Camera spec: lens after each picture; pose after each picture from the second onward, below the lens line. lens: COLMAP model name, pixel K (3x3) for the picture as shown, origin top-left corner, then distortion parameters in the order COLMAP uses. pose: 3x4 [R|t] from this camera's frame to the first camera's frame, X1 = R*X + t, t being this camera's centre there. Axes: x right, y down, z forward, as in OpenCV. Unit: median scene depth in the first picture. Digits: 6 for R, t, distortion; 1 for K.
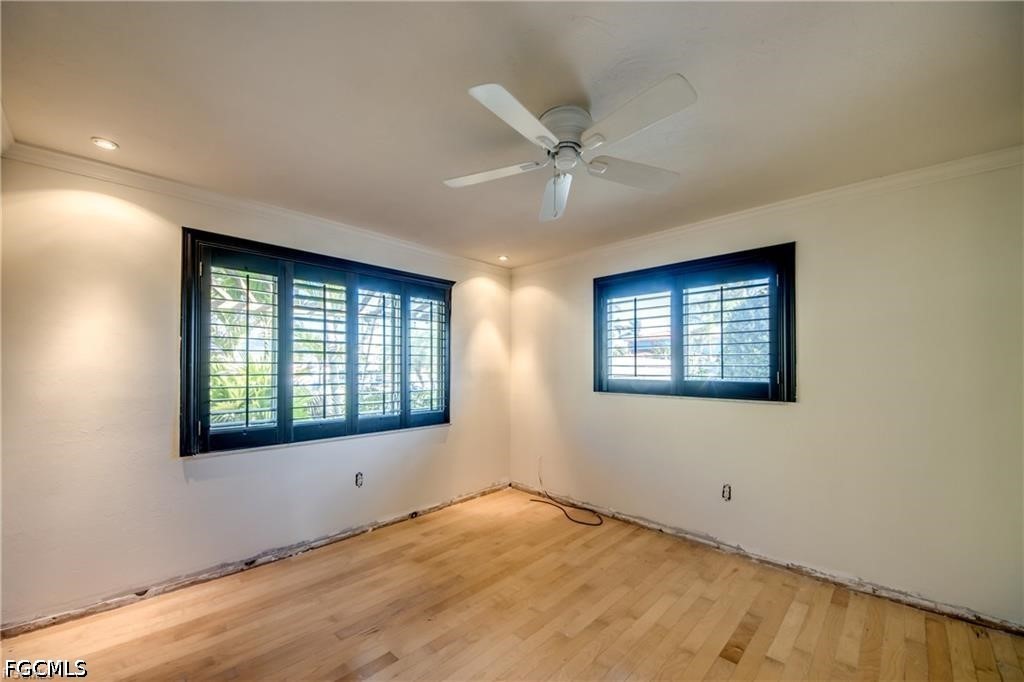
lens RADIAL K [[407.1, 0, 514.4], [0, 407.1, 345.2], [0, 0, 1]] dist [0.001015, -0.010339]
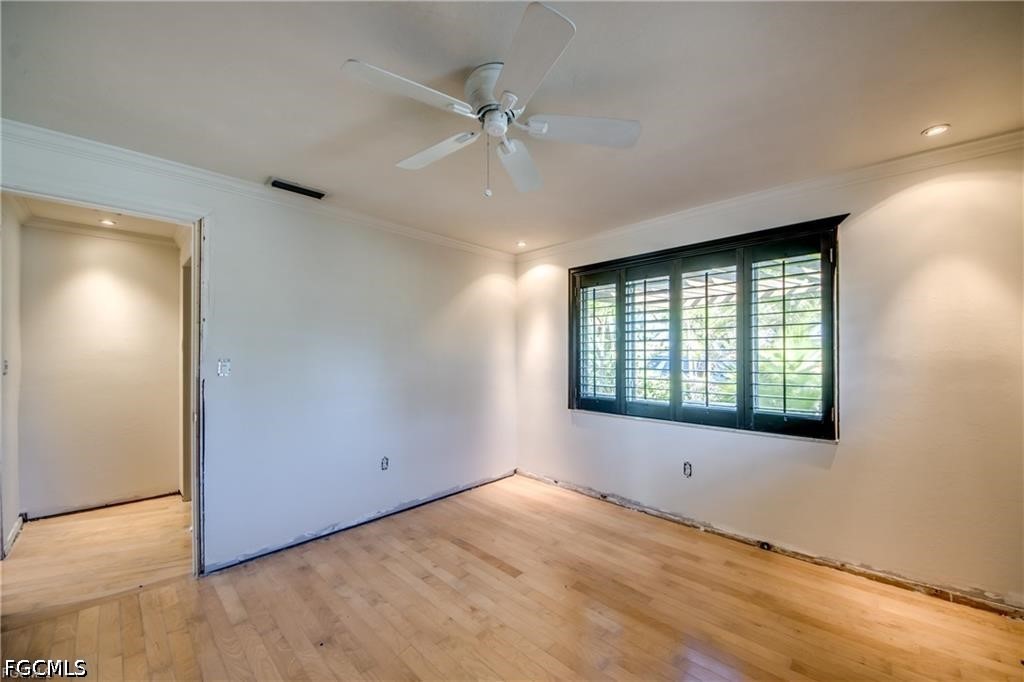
lens RADIAL K [[398.3, 0, 512.0], [0, 398.3, 341.0], [0, 0, 1]] dist [0.031645, -0.022538]
pose [[-0.044895, -0.036099, -0.998339, 0.650316], [0.057640, 0.997588, -0.038664, 0.039815], [0.997328, -0.059280, -0.042706, 0.686829]]
